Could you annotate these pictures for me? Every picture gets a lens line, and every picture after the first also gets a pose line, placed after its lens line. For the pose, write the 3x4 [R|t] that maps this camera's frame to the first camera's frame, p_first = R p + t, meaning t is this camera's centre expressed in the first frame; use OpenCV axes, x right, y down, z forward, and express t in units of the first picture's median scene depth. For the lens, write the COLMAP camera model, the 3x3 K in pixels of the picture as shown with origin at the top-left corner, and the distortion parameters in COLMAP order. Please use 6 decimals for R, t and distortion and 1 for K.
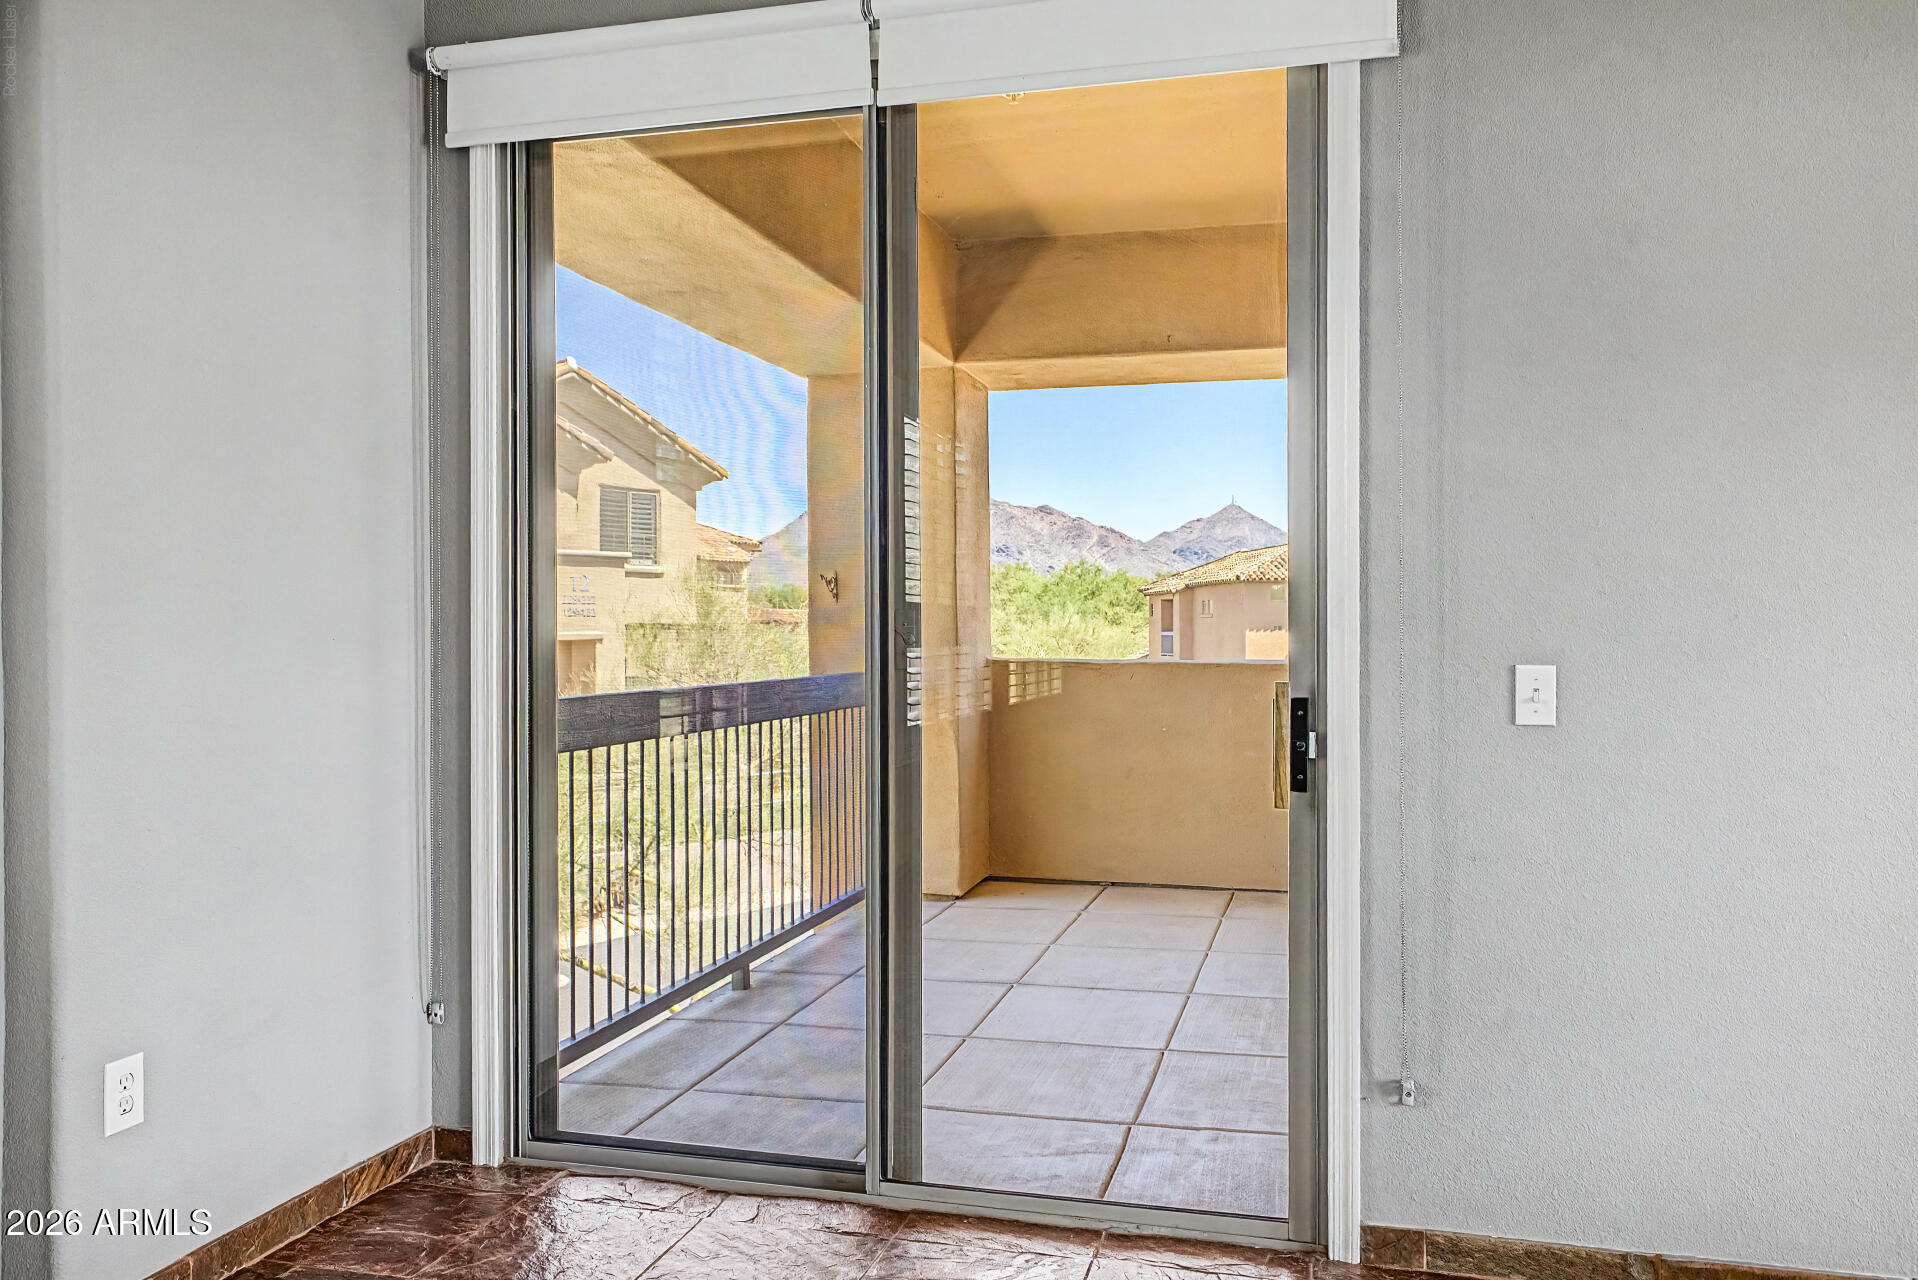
lens RADIAL K [[1425.9, 0, 976.8], [0, 1425.9, 633.2], [0, 0, 1]] dist [0.017523, 0.003256]
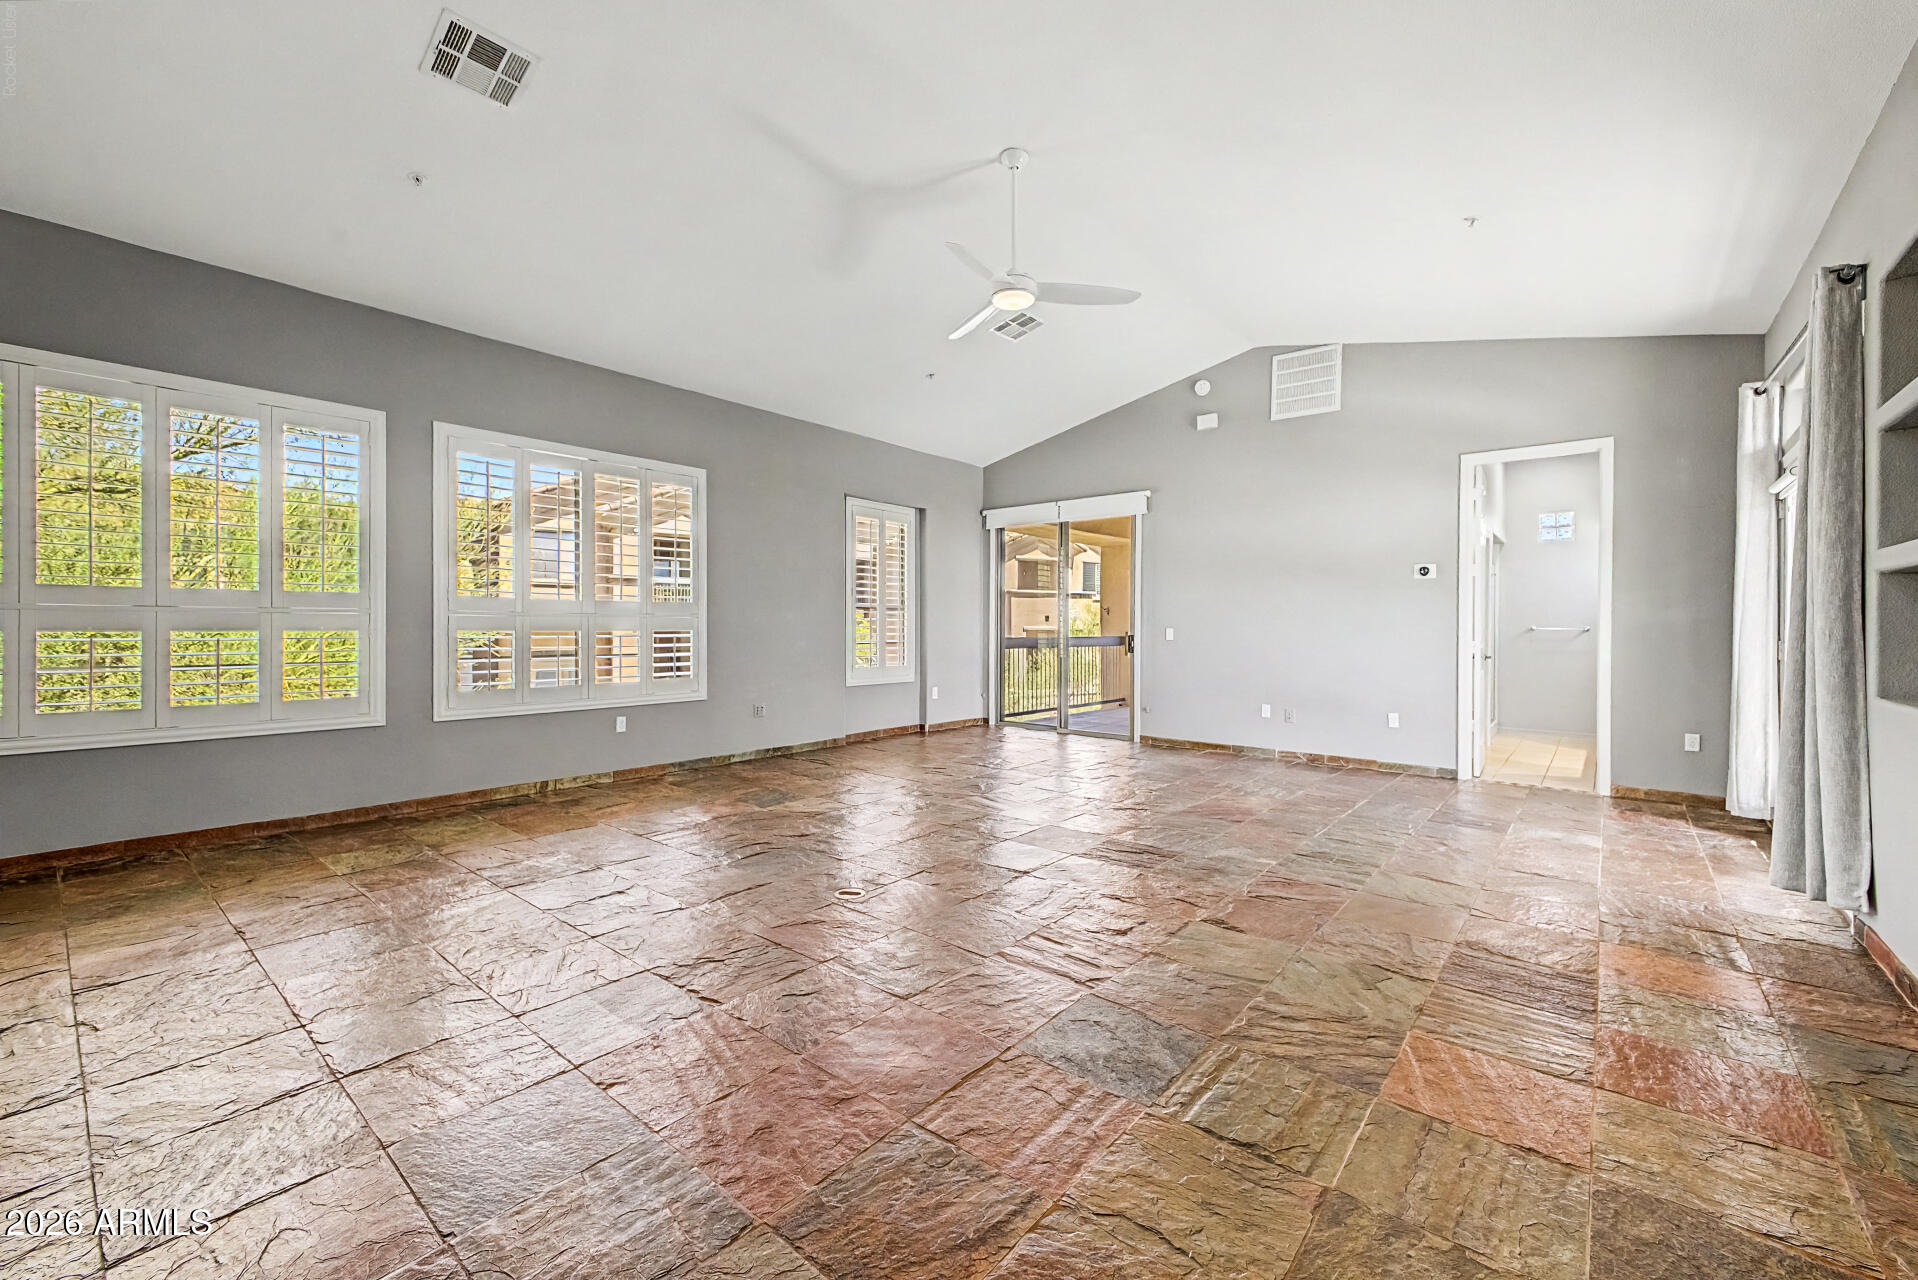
lens RADIAL K [[765.0, 0, 959.7], [0, 765.0, 632.5], [0, 0, 1]] dist [0.022159, -0.006219]
pose [[0.901494, 0.008545, -0.432708, 0.749749], [-0.007025, 0.999962, 0.005111, 0.022243], [0.432735, -0.001568, 0.901520, -1.549136]]
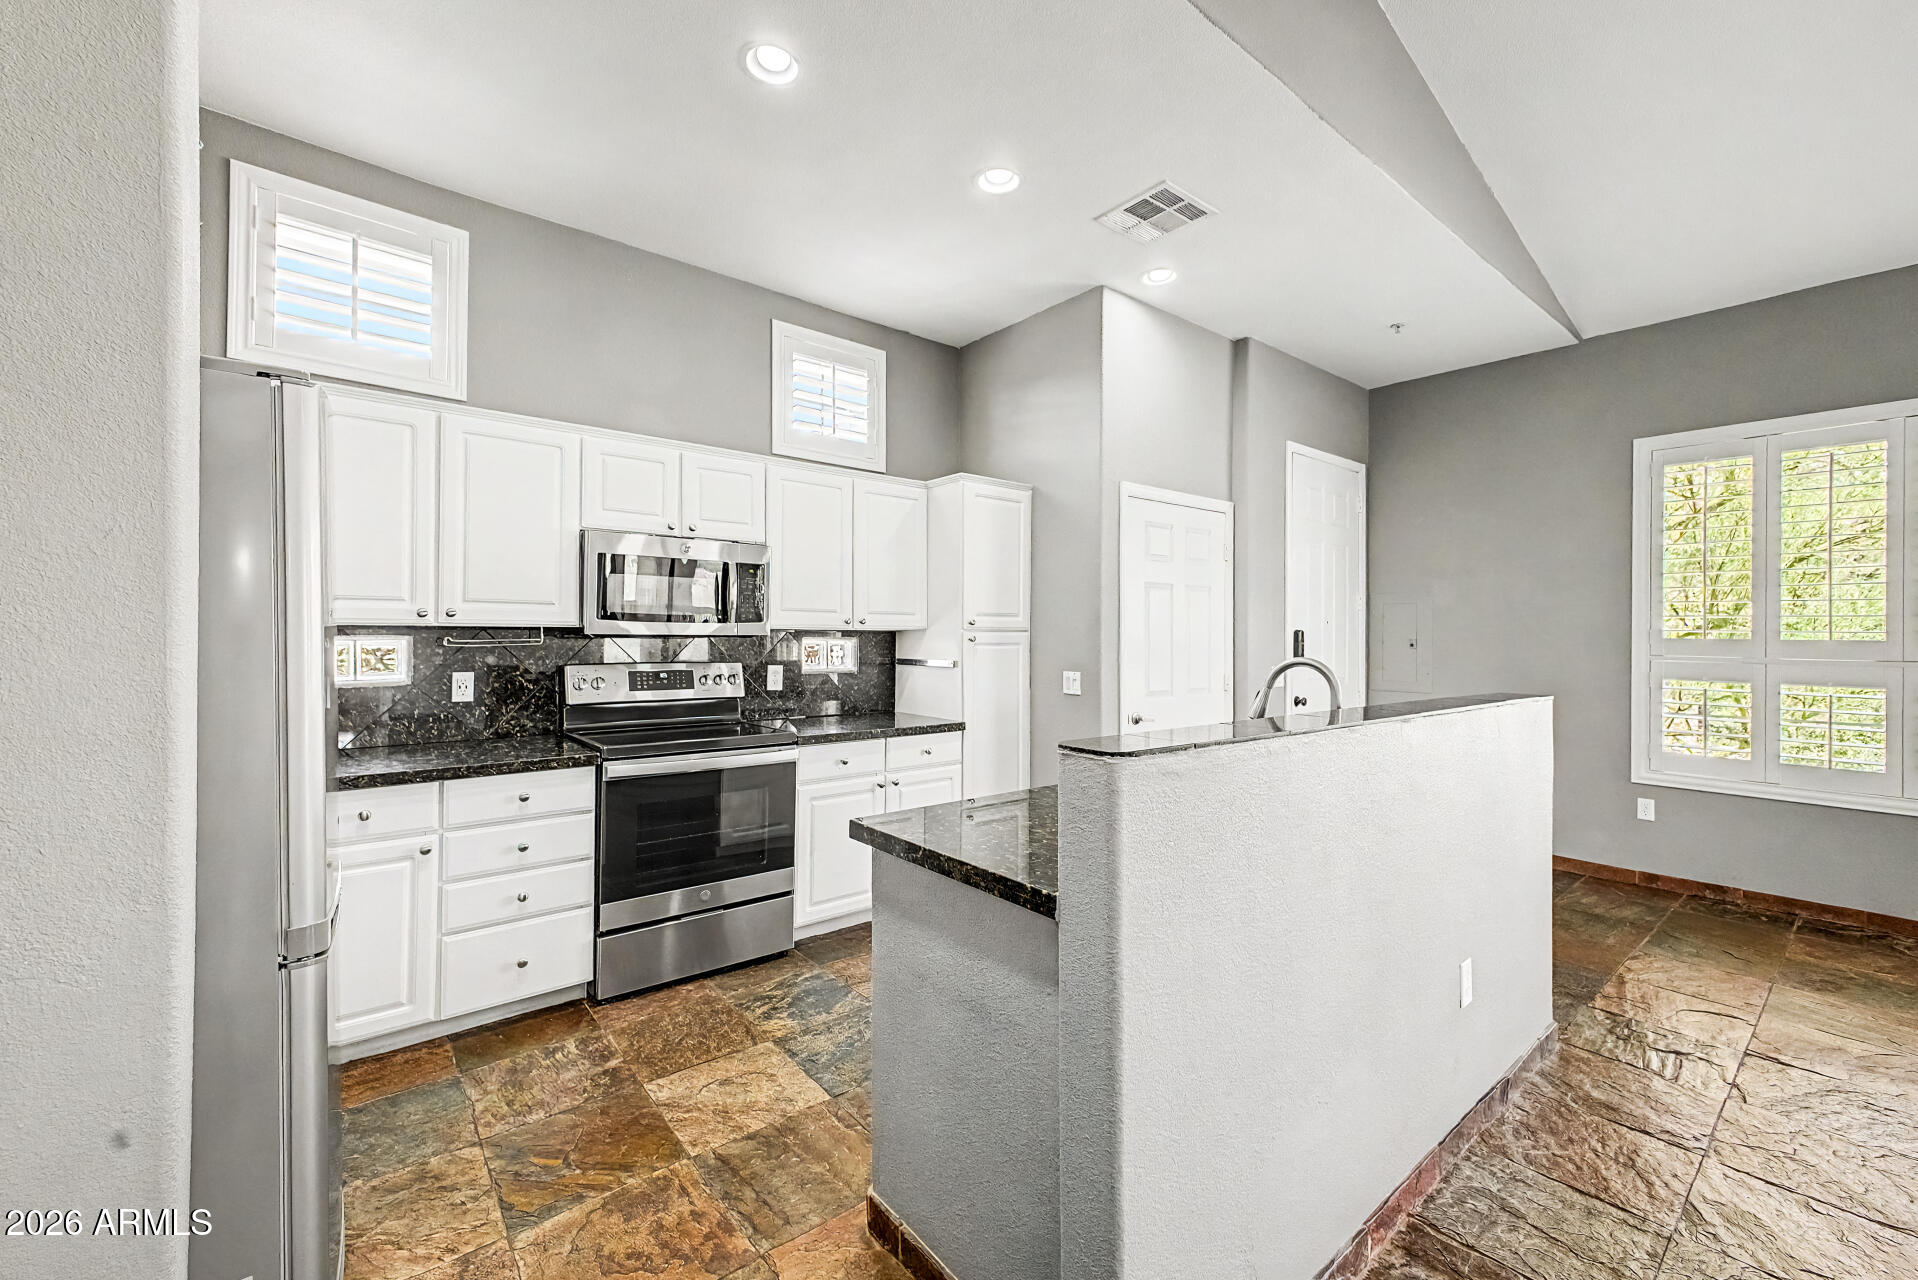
lens RADIAL K [[765.0, 0, 959.5], [0, 765.0, 639.7], [0, 0, 1]] dist [0.022159, -0.006219]
pose [[-0.589376, 0.000302, -0.807859, 0.748741], [-0.006719, 0.999964, 0.005275, -0.029258], [0.807831, 0.008537, -0.589353, -1.424640]]
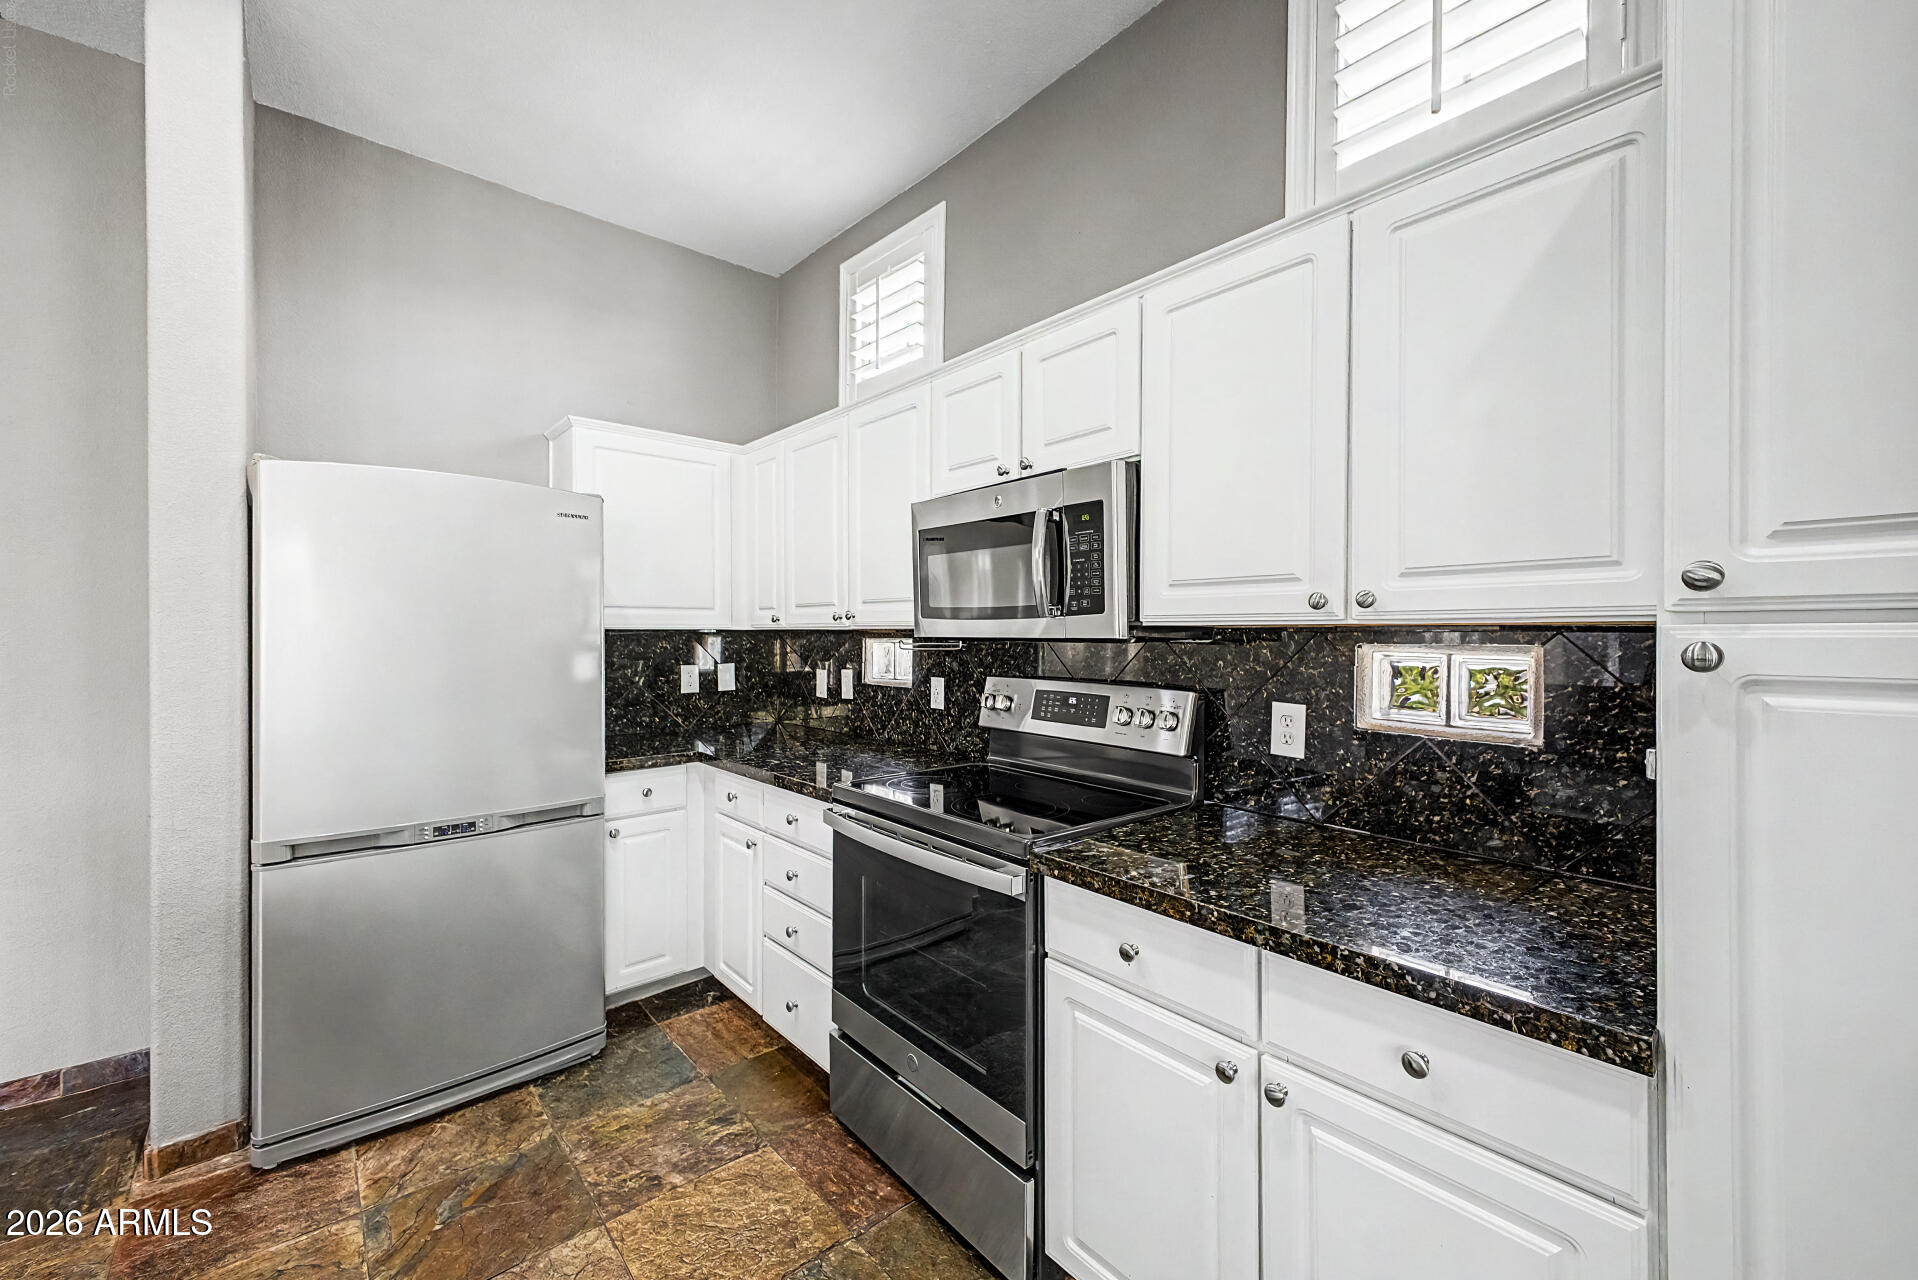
lens RADIAL K [[765.0, 0, 962.7], [0, 765.0, 631.9], [0, 0, 1]] dist [0.022159, -0.006219]
pose [[-0.829229, 0.001242, 0.558907, -0.150951], [0.001750, 0.999998, 0.000373, -0.033164], [-0.558906, 0.001287, -0.829230, -1.755465]]
